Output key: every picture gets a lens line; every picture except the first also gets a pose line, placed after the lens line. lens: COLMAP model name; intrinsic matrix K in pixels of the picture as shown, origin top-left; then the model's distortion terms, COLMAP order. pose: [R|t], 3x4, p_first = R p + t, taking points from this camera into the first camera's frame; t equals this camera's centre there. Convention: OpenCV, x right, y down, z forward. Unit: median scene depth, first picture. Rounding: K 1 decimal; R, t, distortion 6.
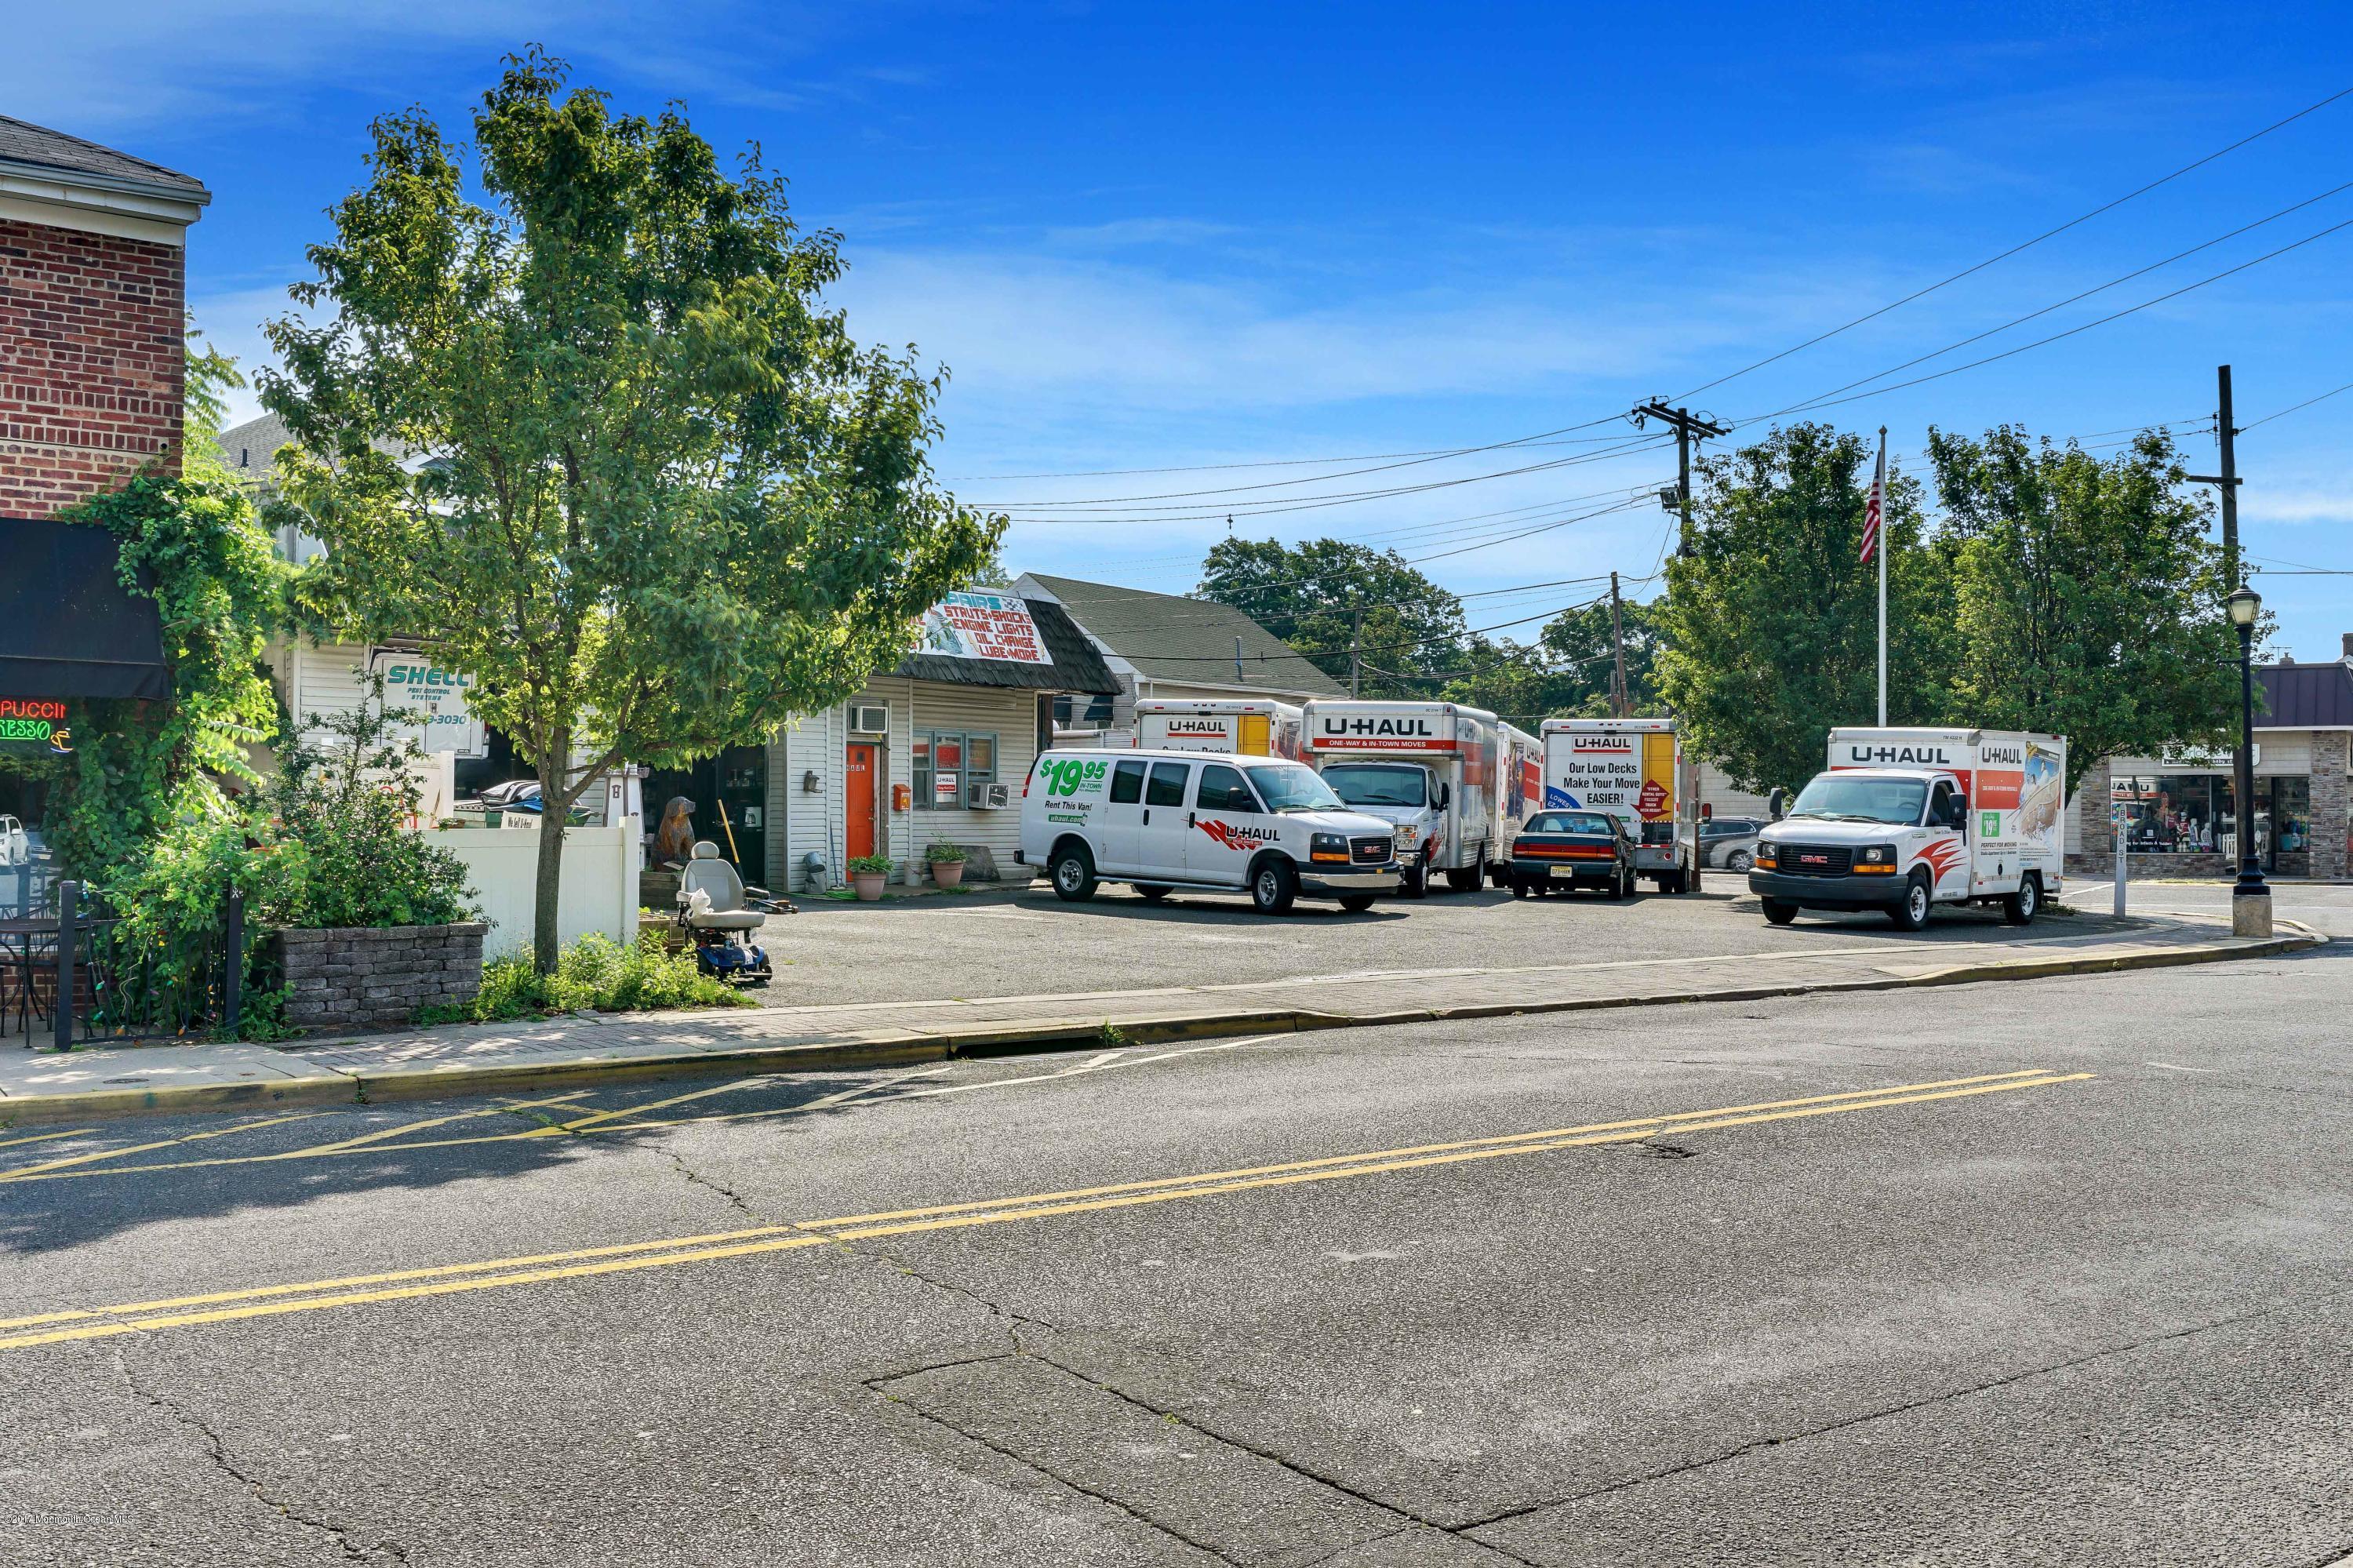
lens RADIAL K [[2169.7, 0, 1182.3], [0, 2169.7, 783.7], [0, 0, 1]] dist [0.012657, 0.000000]
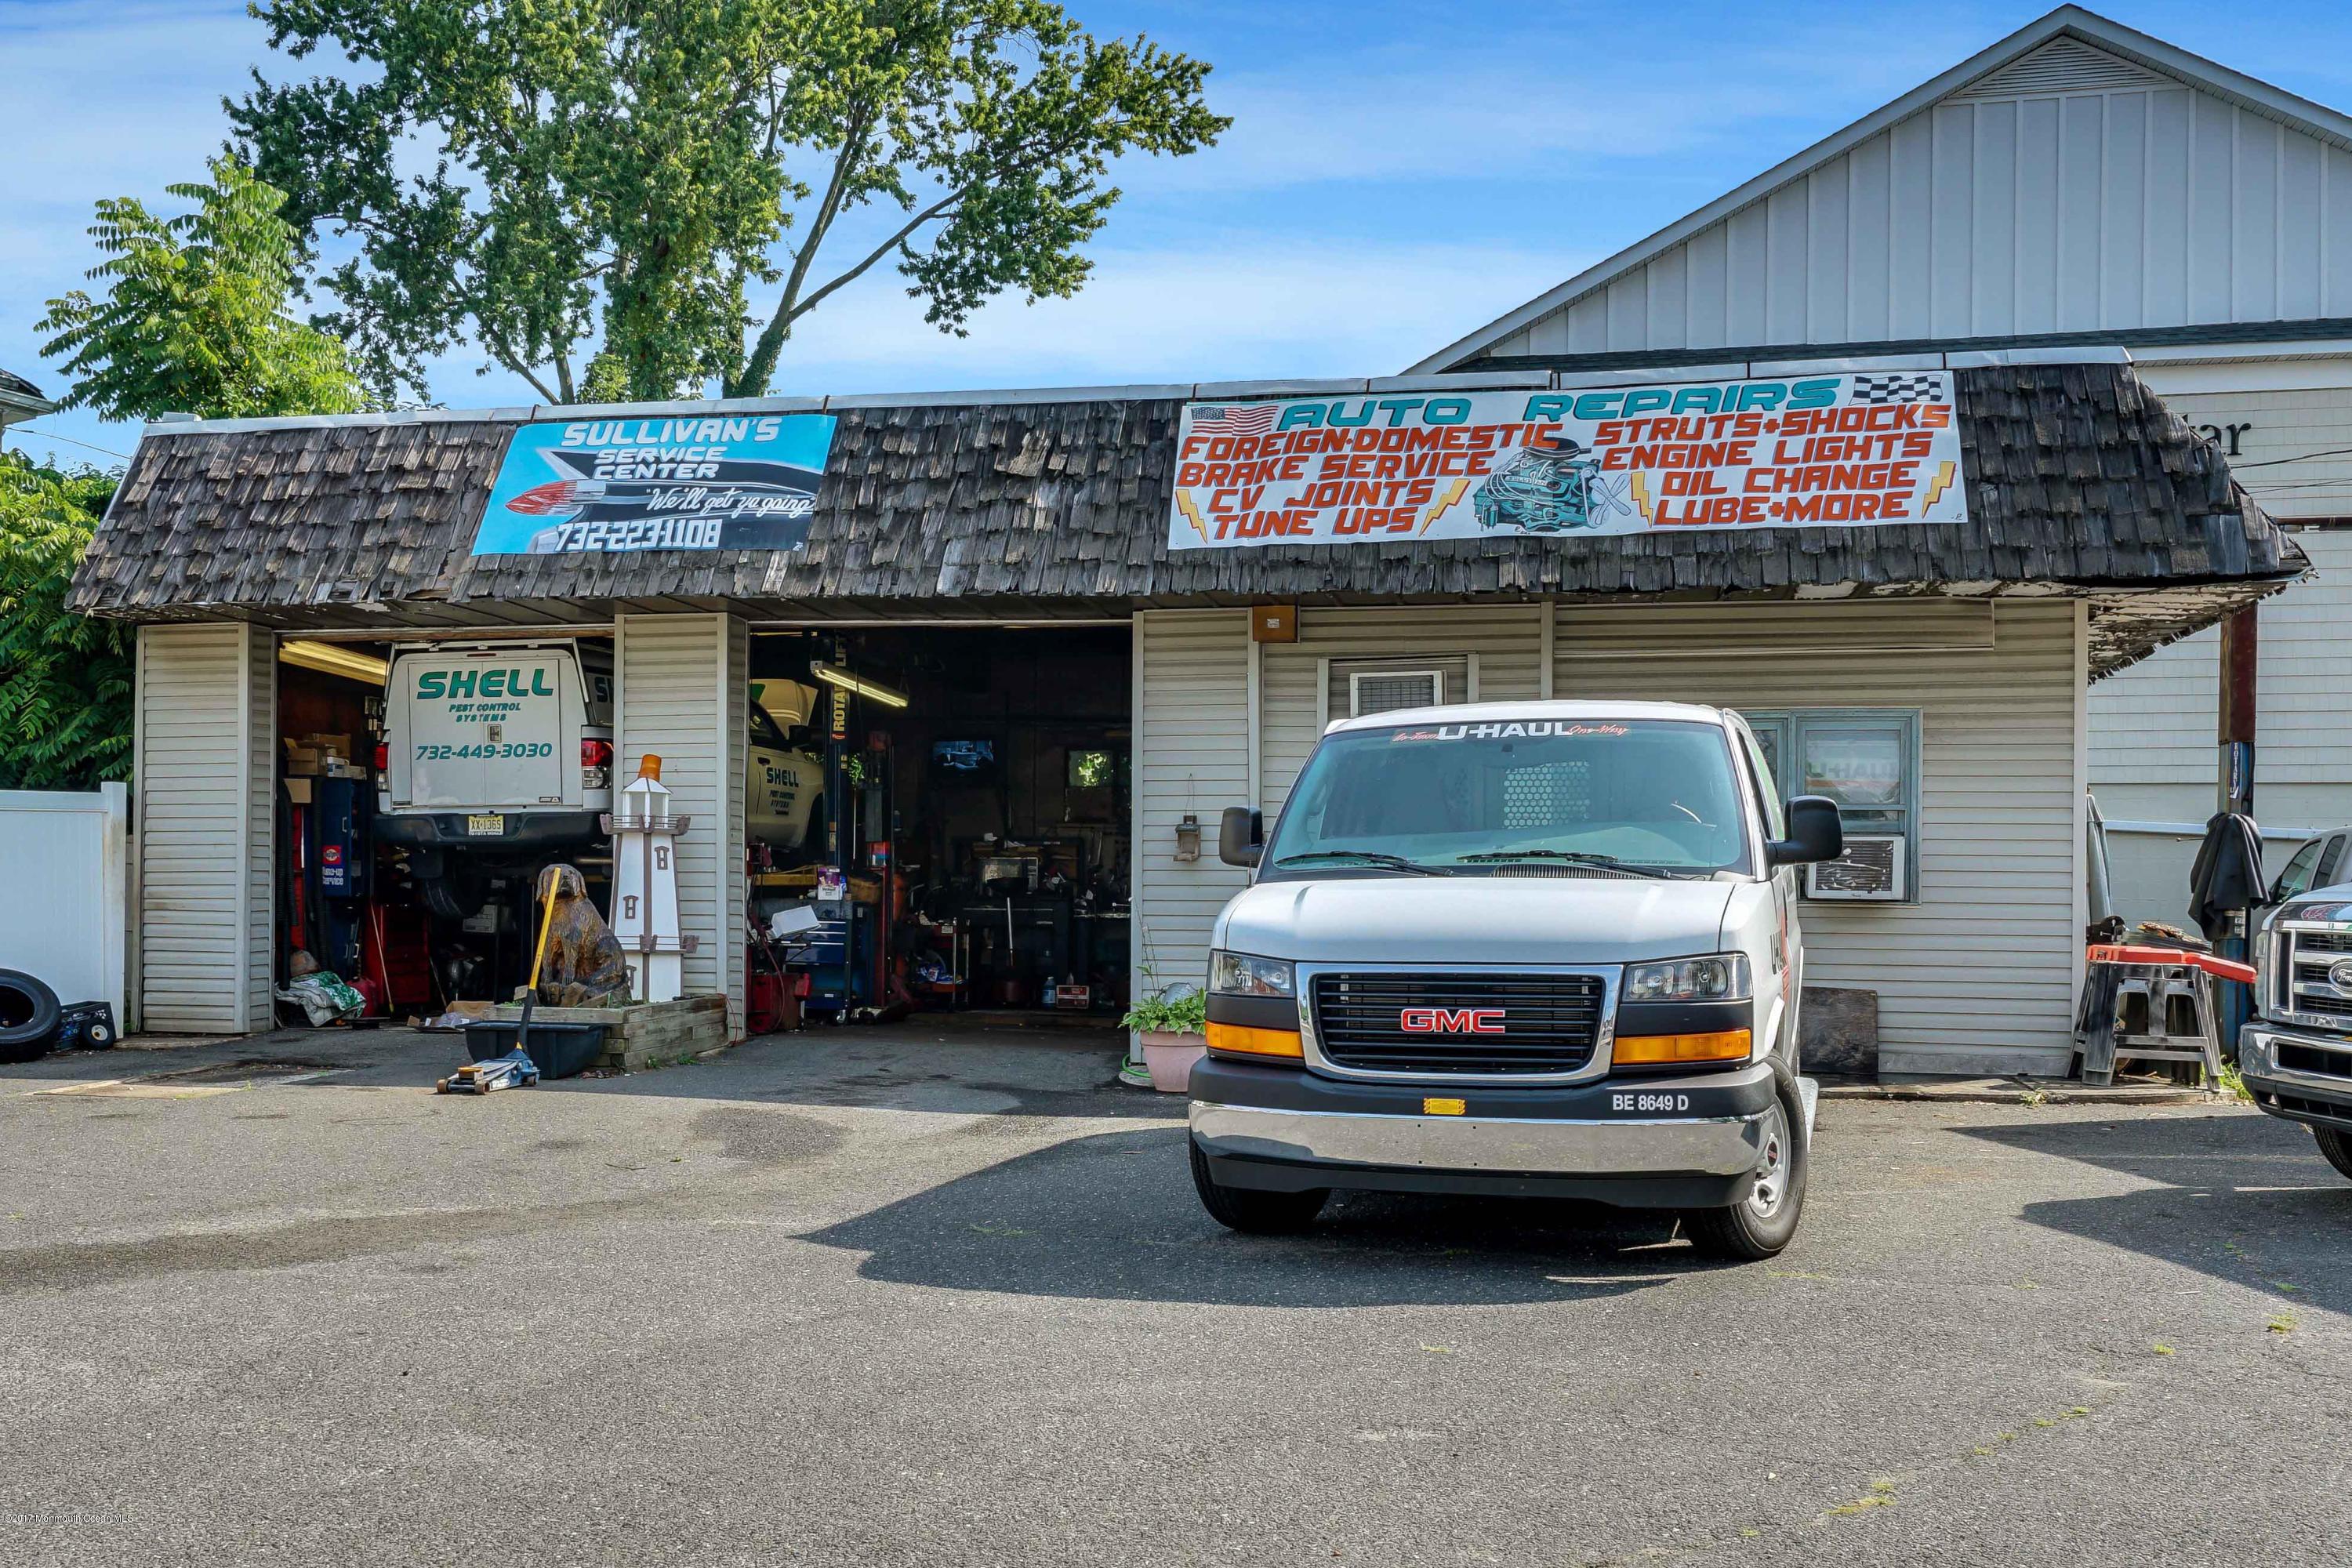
lens RADIAL K [[2287.6, 0, 1074.8], [0, 2287.6, 921.6], [0, 0, 1]] dist [-0.003760, 0.000000]
pose [[0.340142, 0.001566, -0.940373, 0.308563], [0.000310, 0.999998, 0.001777, 0.017288], [0.940374, -0.000896, 0.340141, 0.827291]]
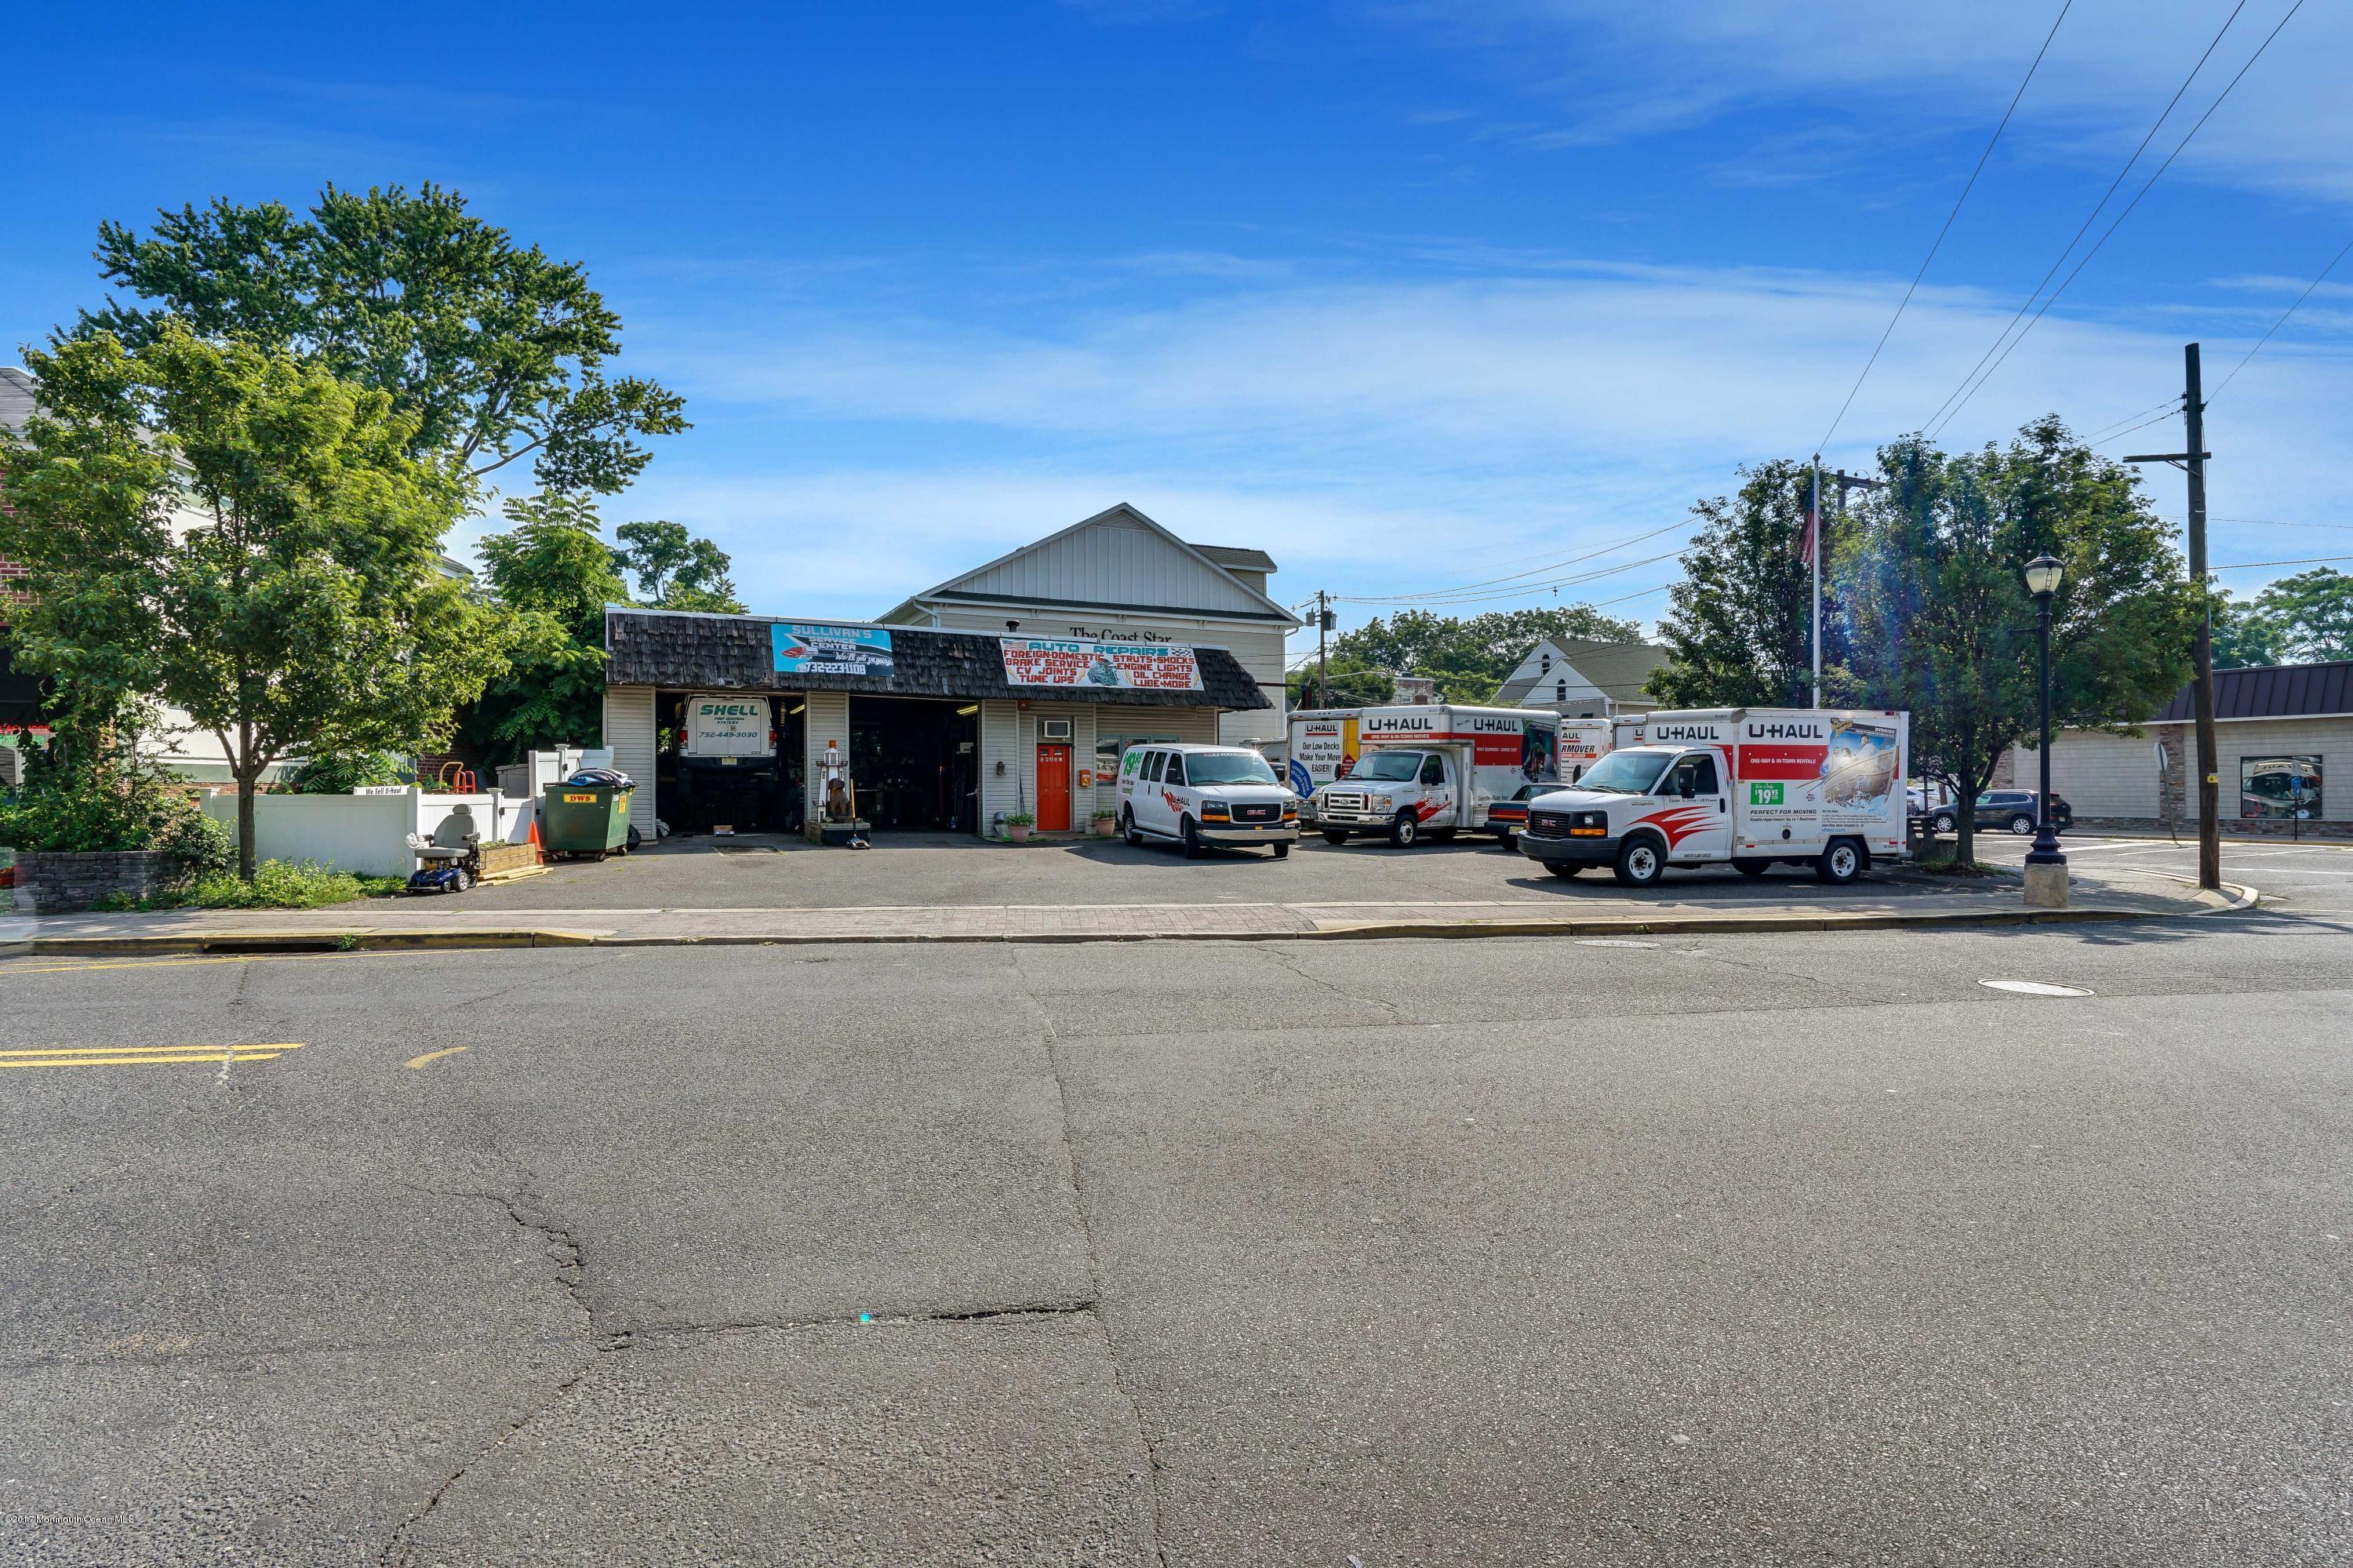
lens RADIAL K [[1198.0, 0, 1180.4], [0, 1198.0, 786.0], [0, 0, 1]] dist [0.002329, 0.002018]
pose [[0.858077, -0.004618, -0.513501, 0.414406], [0.009236, 0.999937, 0.006441, 0.008016], [0.513439, -0.010270, 0.858065, 0.311639]]
